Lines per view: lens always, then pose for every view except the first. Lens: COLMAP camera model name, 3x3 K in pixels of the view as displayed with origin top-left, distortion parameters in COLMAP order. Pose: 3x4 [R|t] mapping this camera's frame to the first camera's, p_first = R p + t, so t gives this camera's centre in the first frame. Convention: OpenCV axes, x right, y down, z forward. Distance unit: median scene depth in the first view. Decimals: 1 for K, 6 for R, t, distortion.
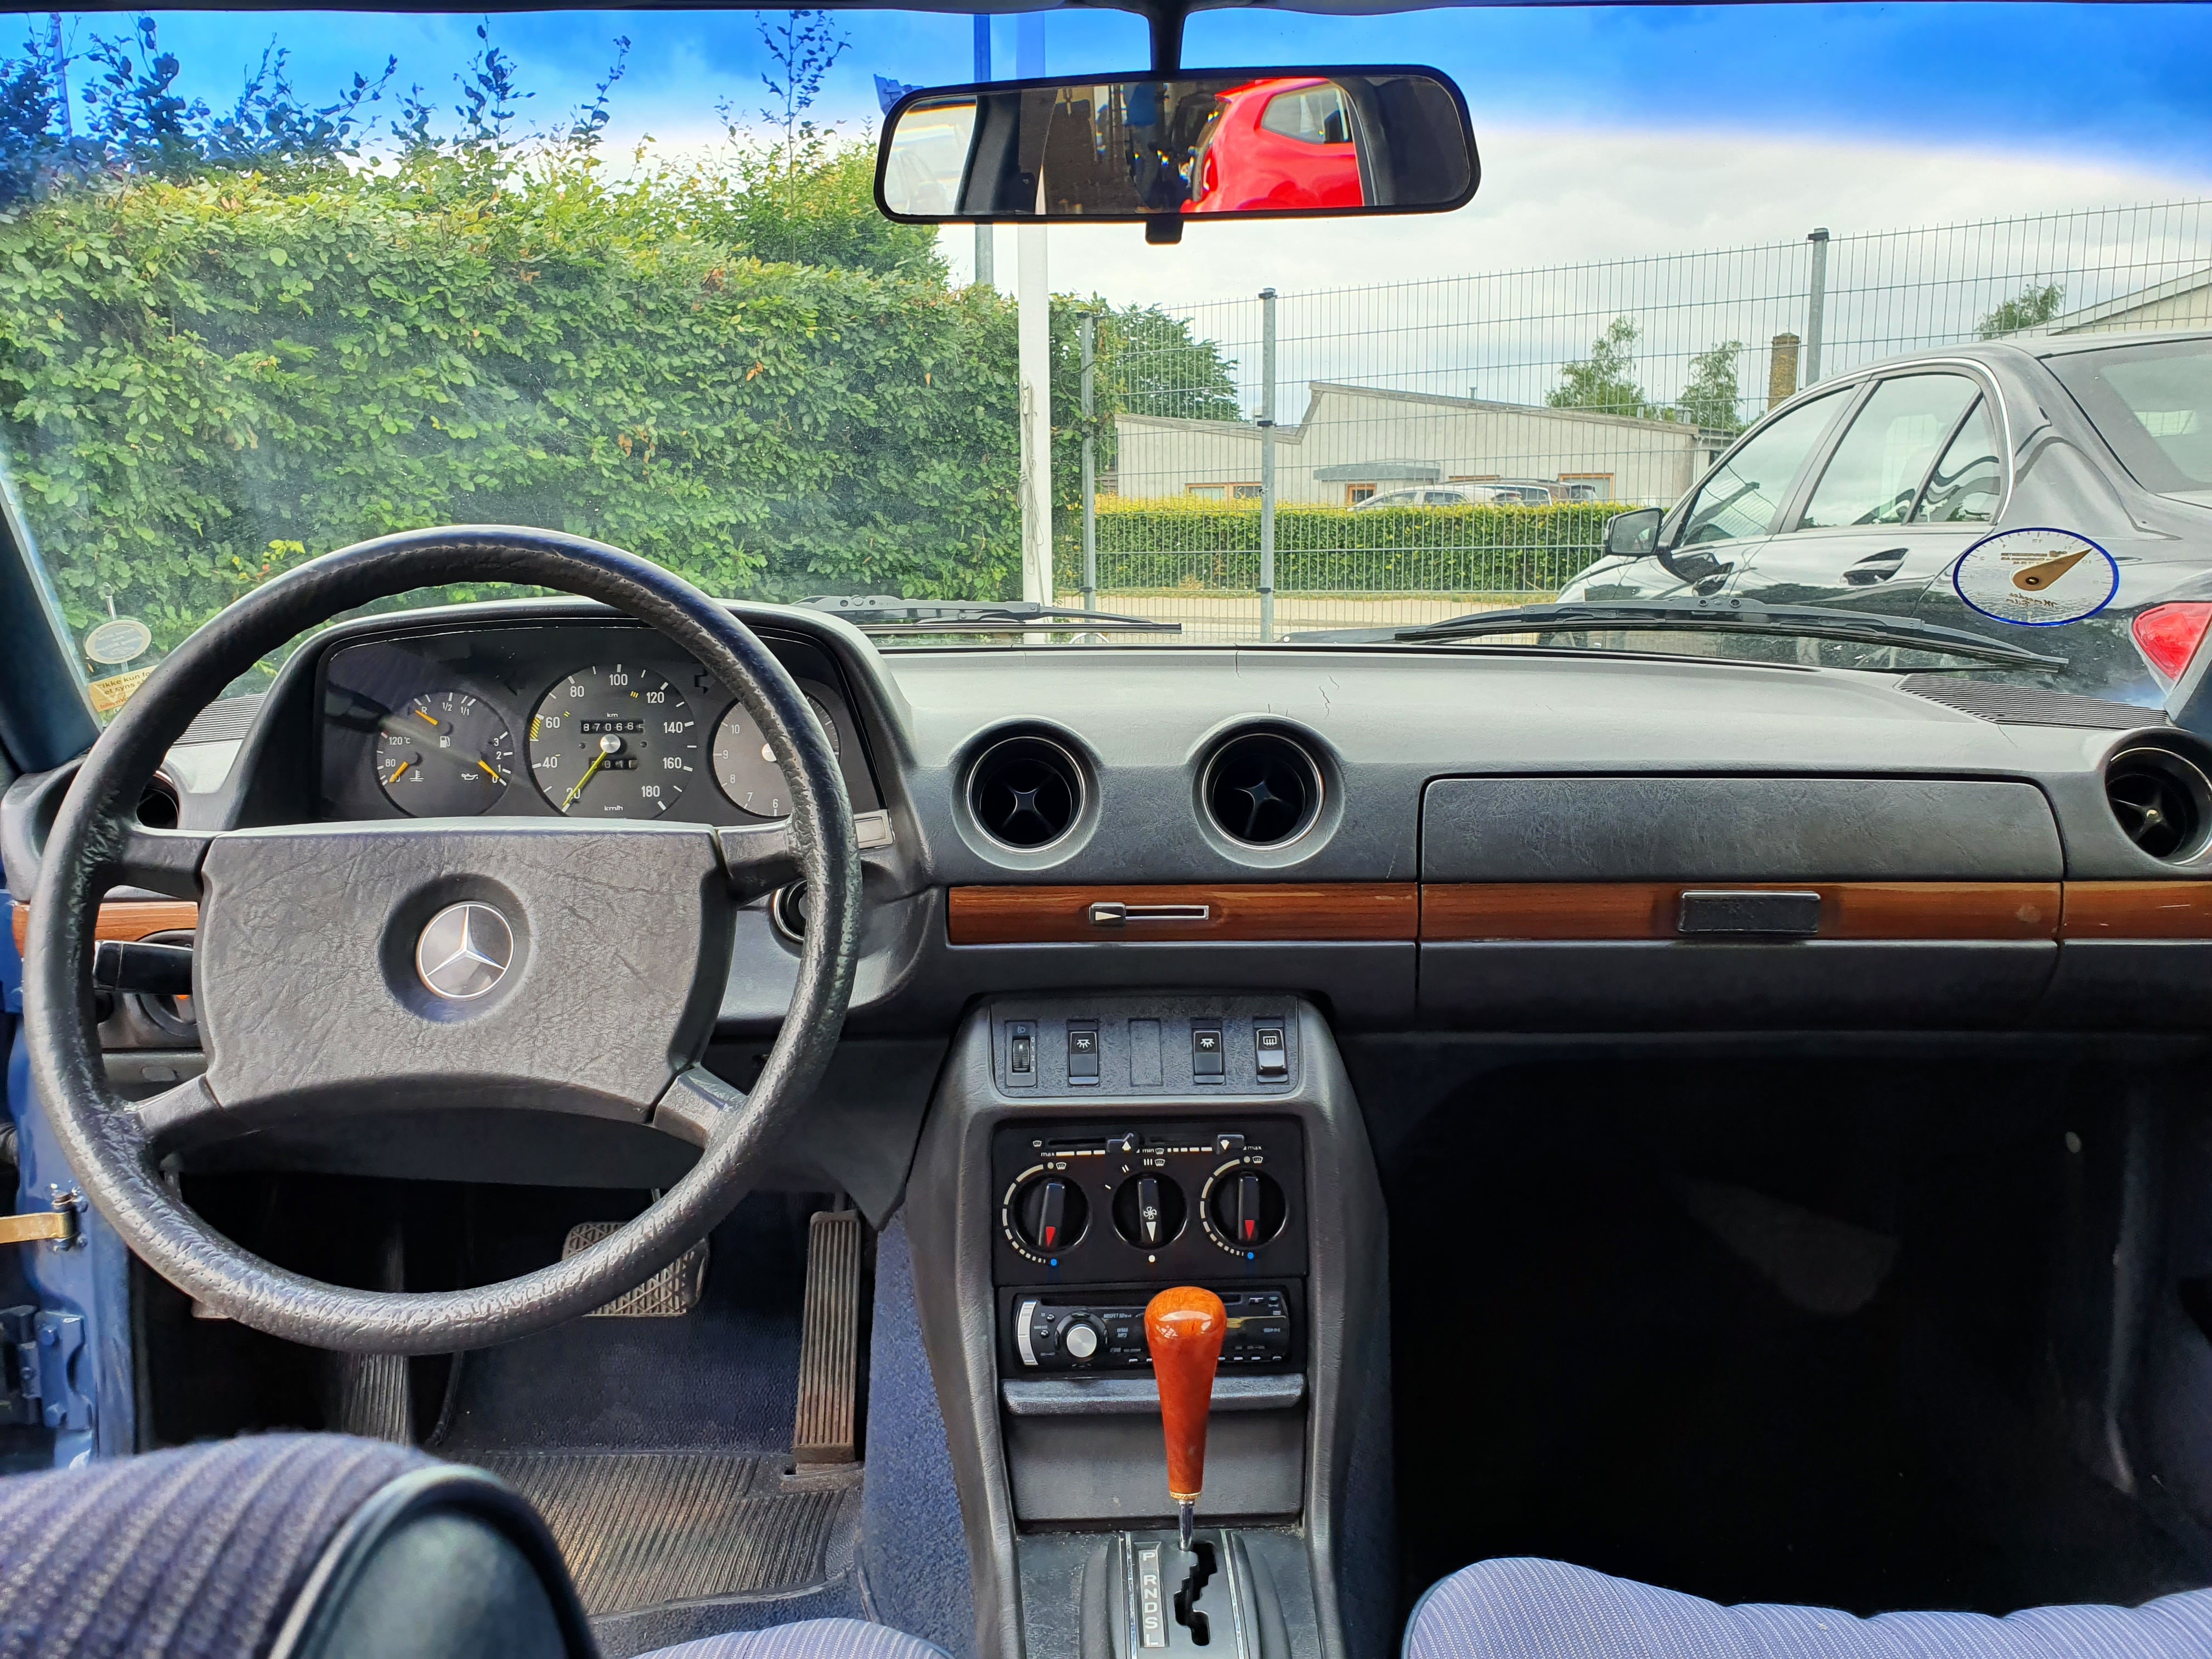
lens RADIAL K [[1665.6, 0, 1100.7], [0, 1665.6, 763.0], [0, 0, 1]] dist [-0.002850, 0.044140]
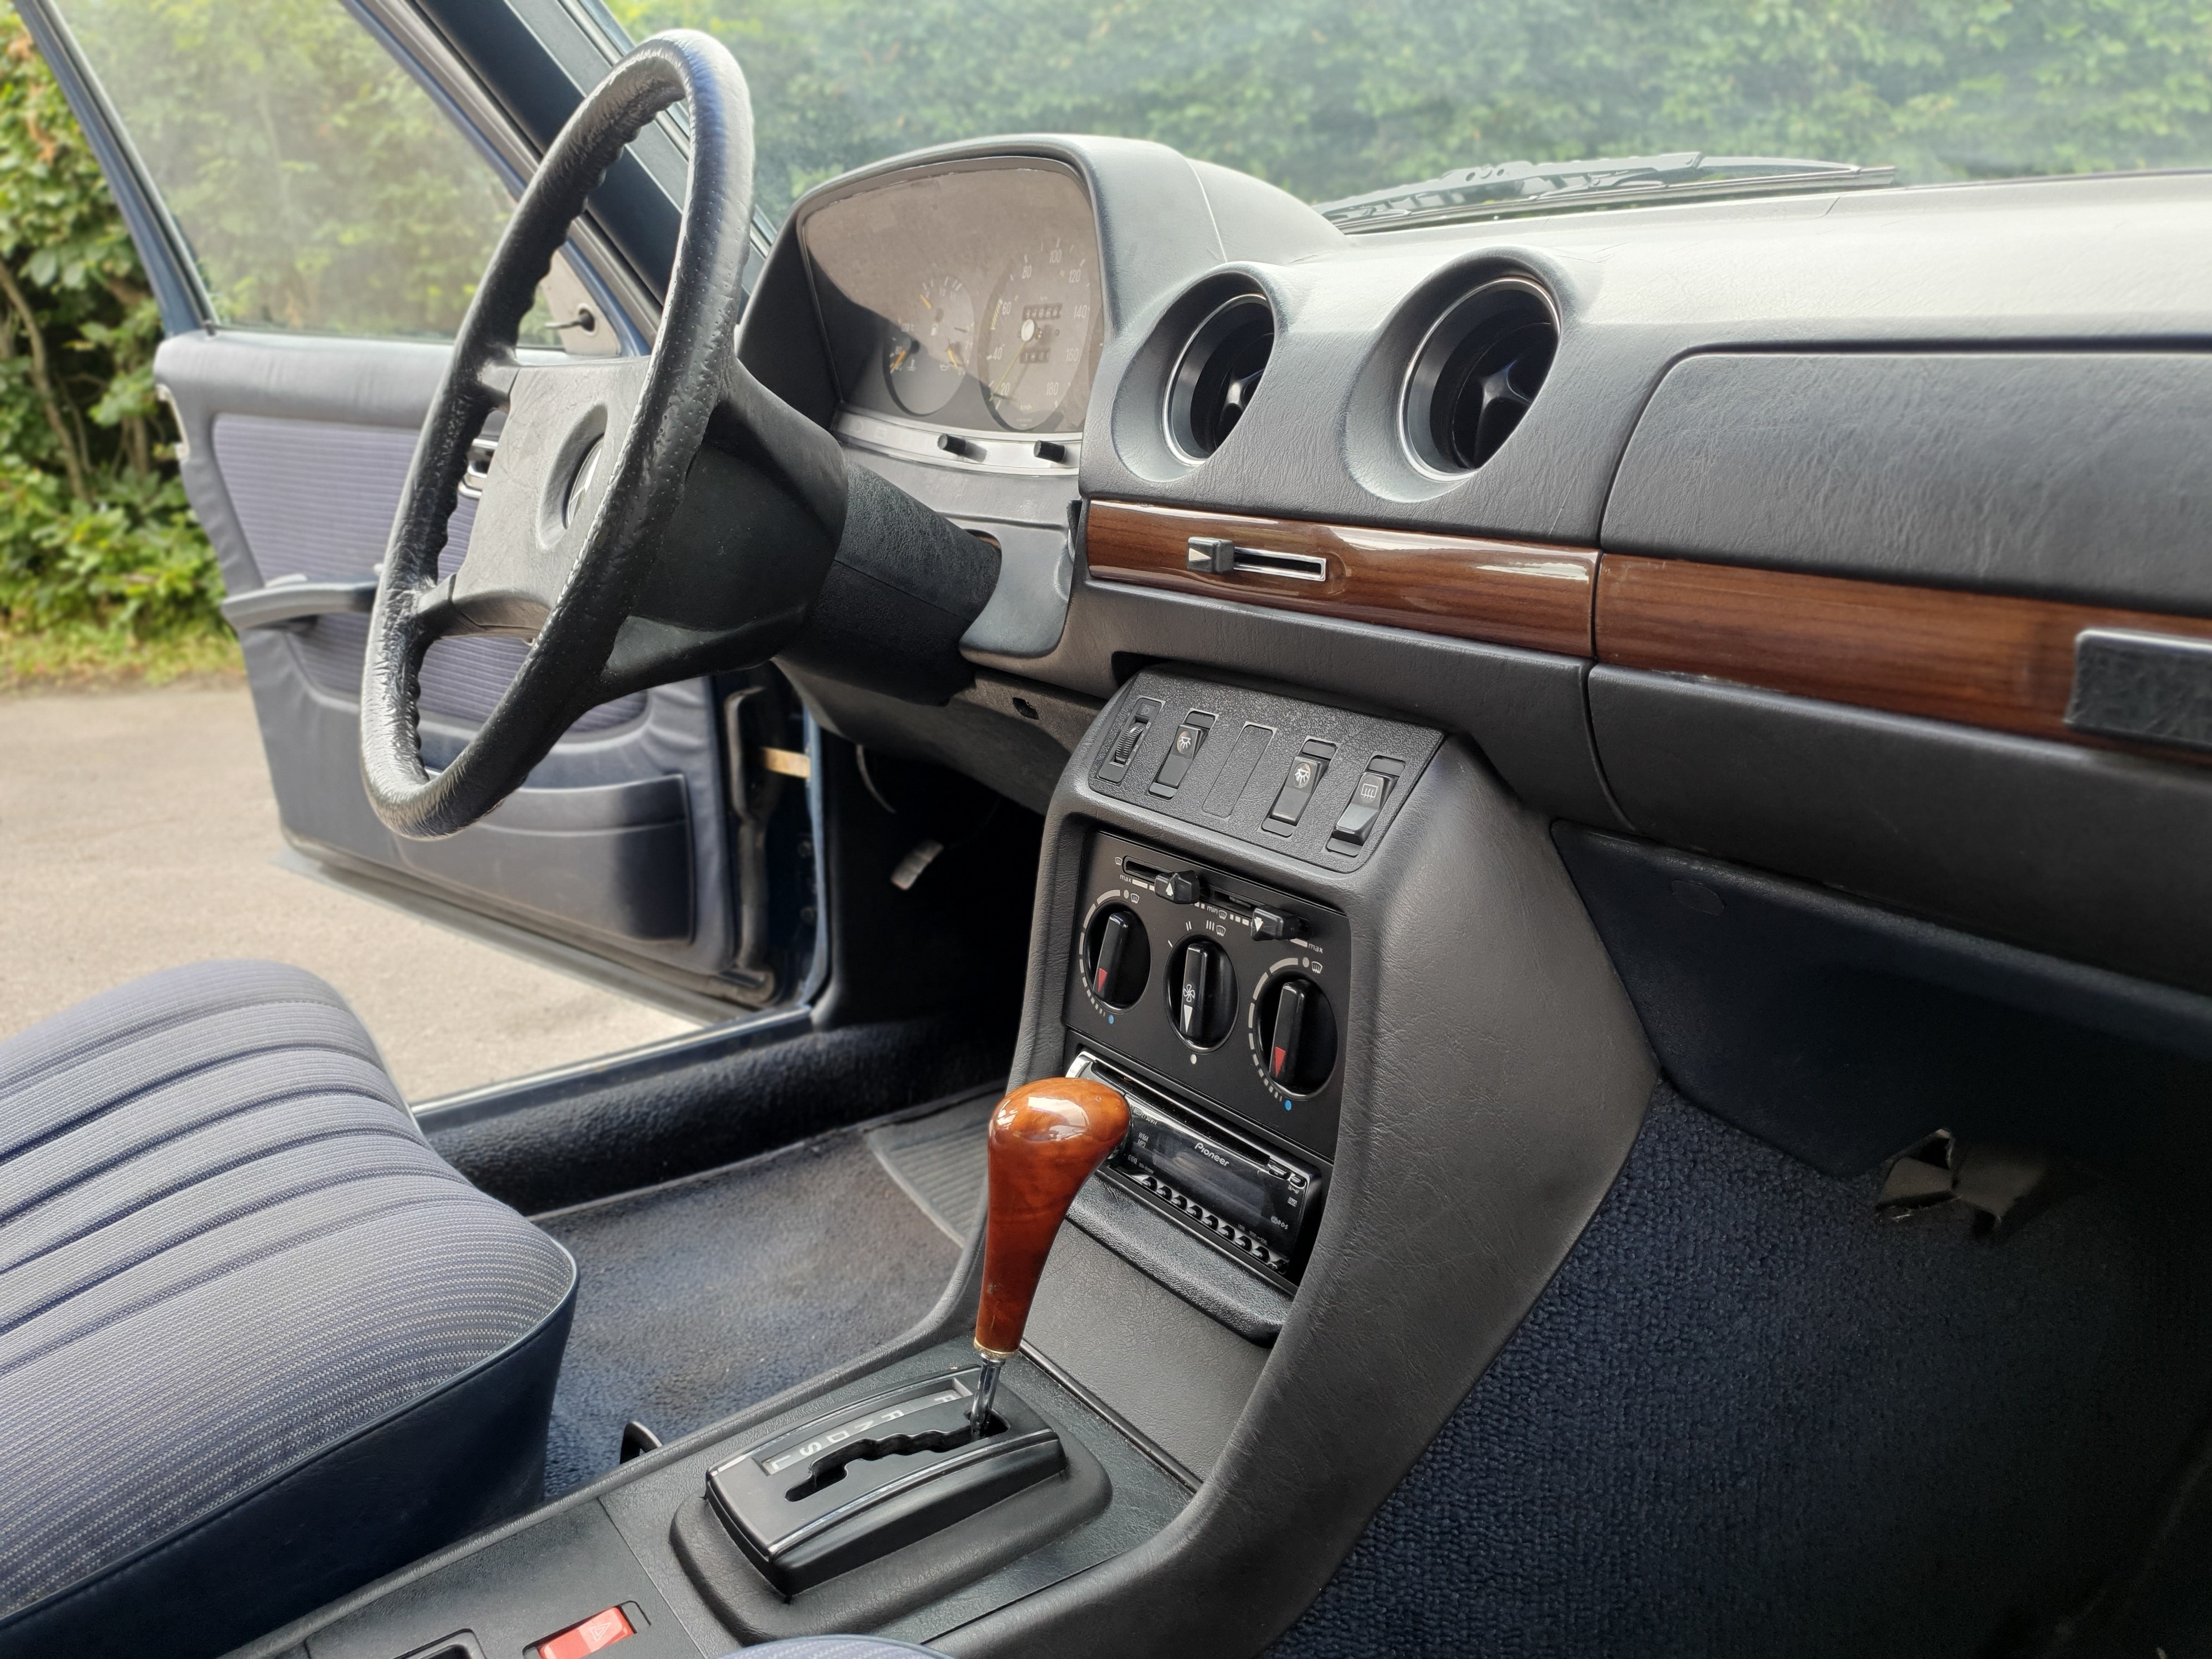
lens RADIAL K [[1723.5, 0, 1129.5], [0, 1723.5, 807.8], [0, 0, 1]] dist [0.002768, -0.000146]
pose [[0.540841, 0.200776, -0.816811, 0.107039], [-0.098351, 0.979527, 0.175650, 0.013127], [0.835355, -0.014664, 0.549515, 0.107801]]
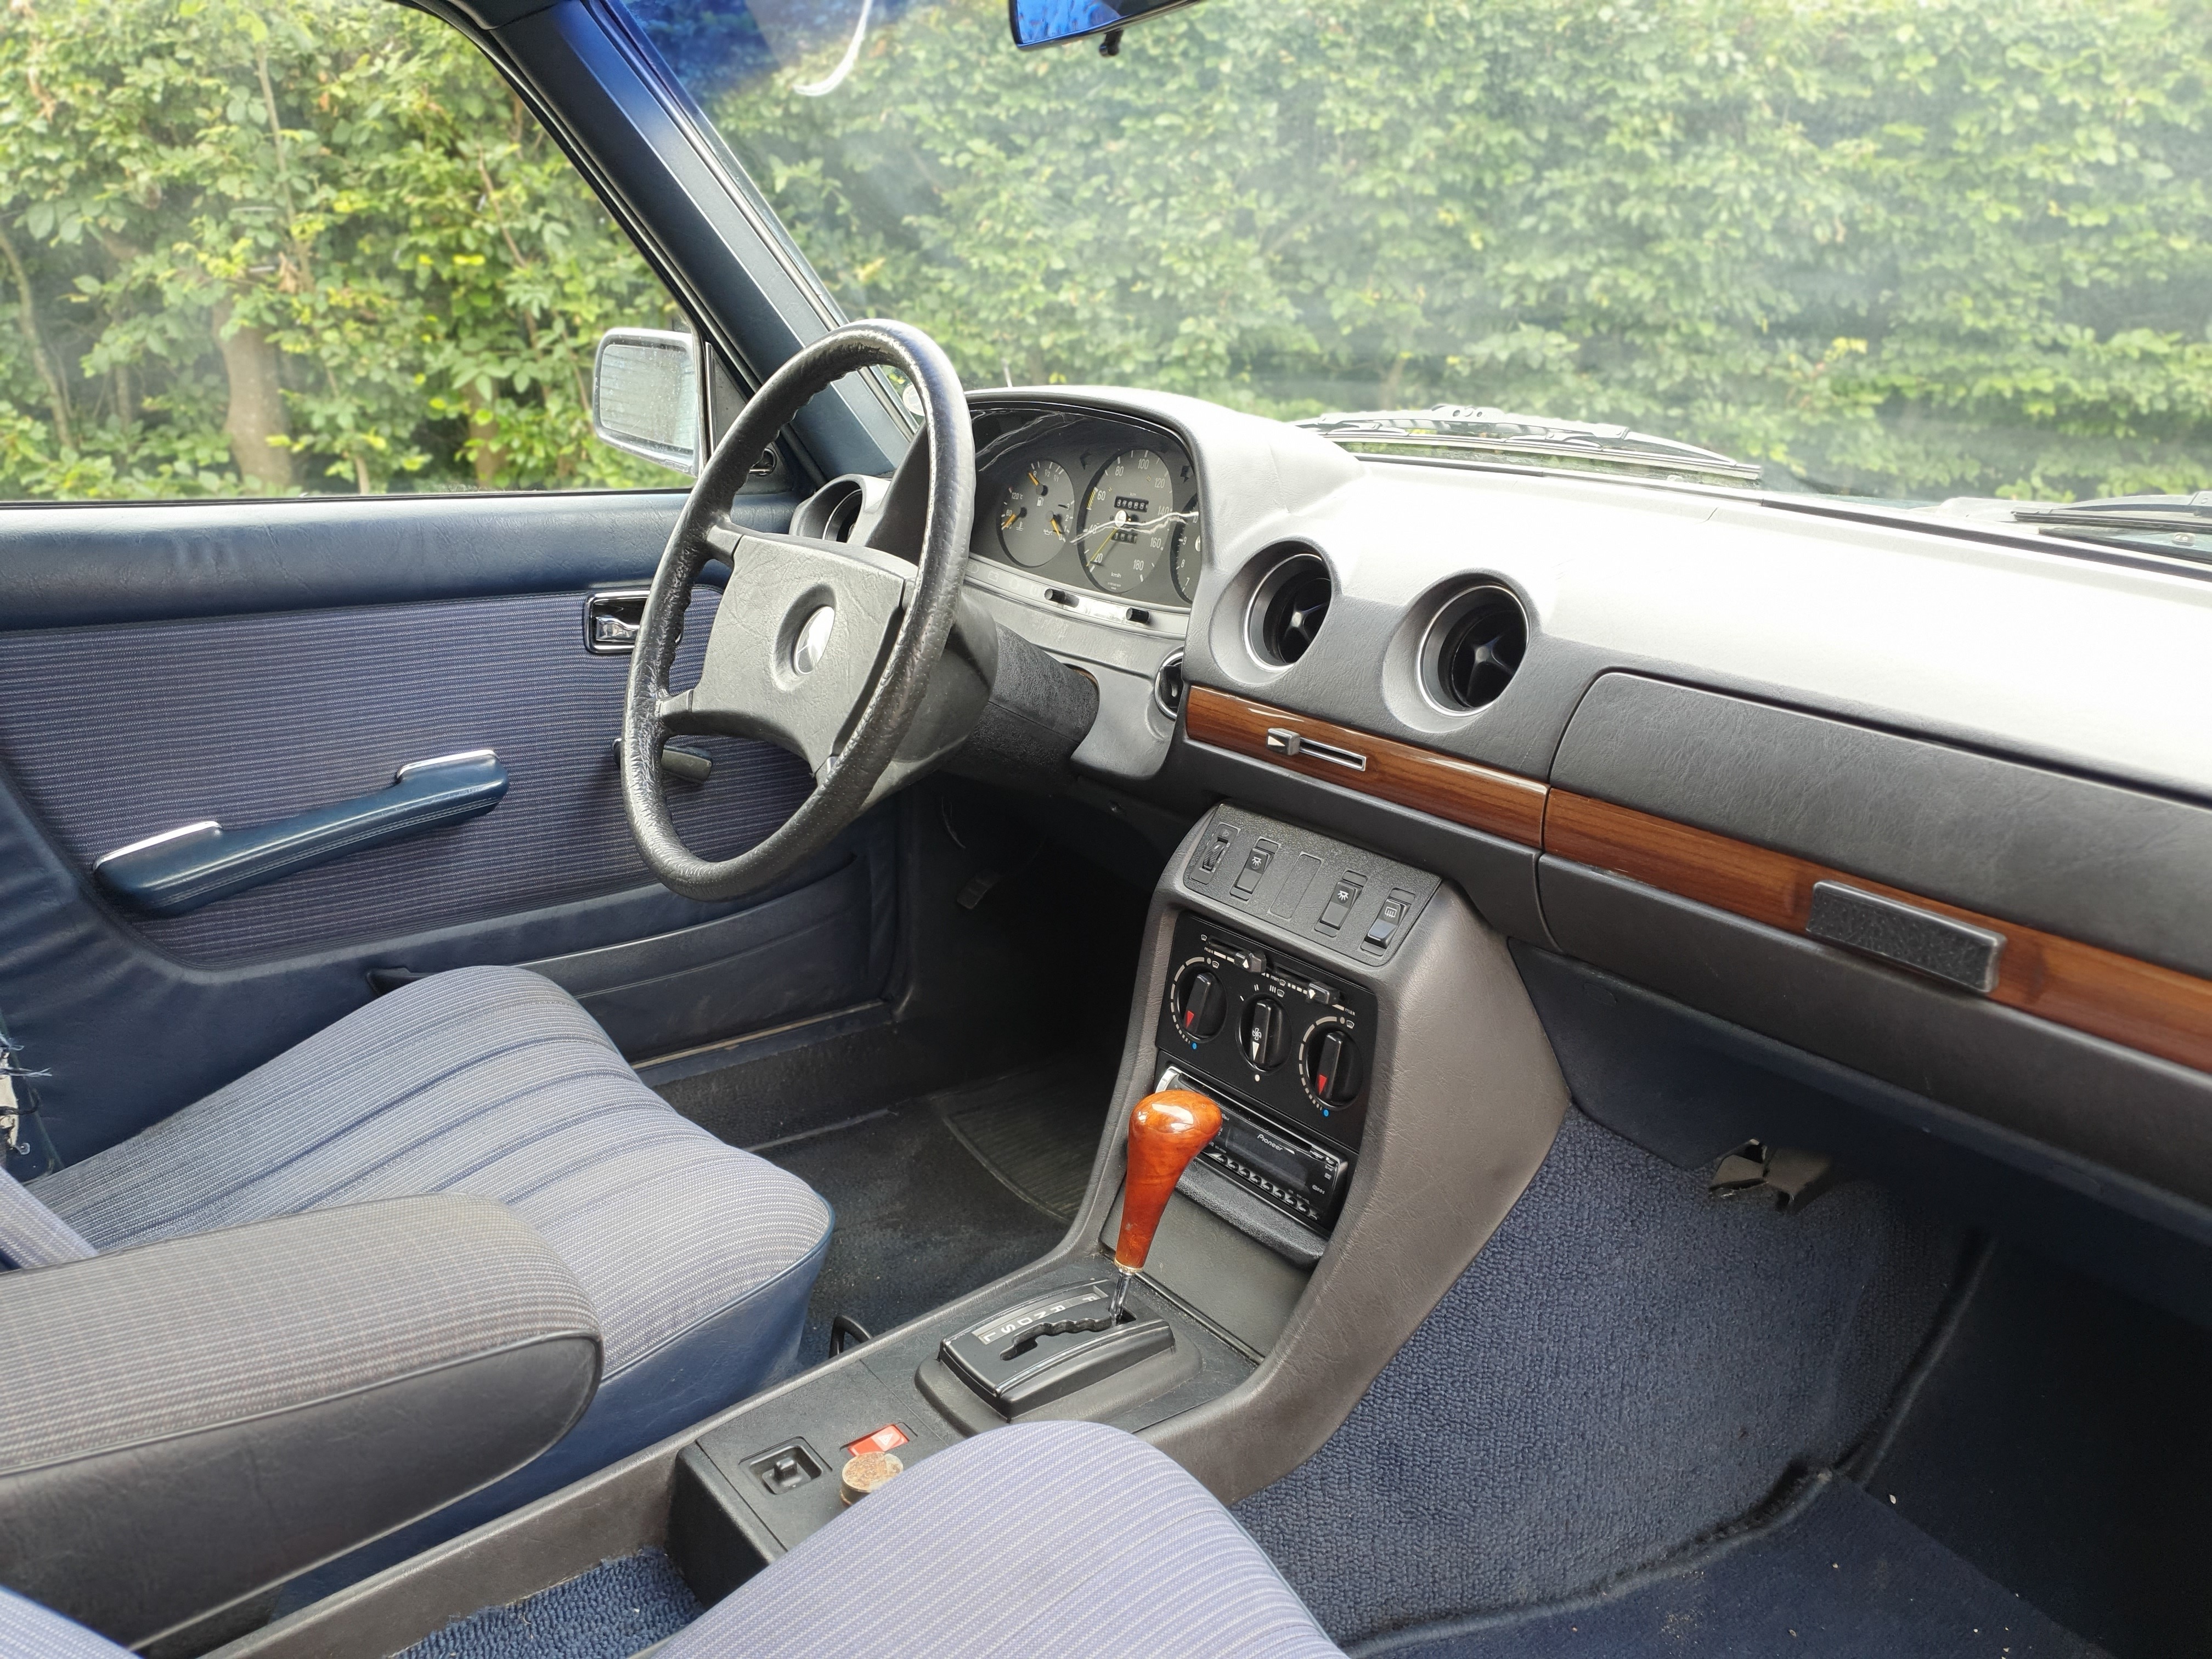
lens RADIAL K [[1714.4, 0, 1106.0], [0, 1714.4, 829.5], [0, 0, 1]] dist [0.034413, -0.069371]
pose [[0.560721, 0.253592, -0.788215, 0.142250], [-0.136295, 0.967228, 0.214228, -0.011809], [0.816710, -0.012692, 0.576908, 0.058216]]
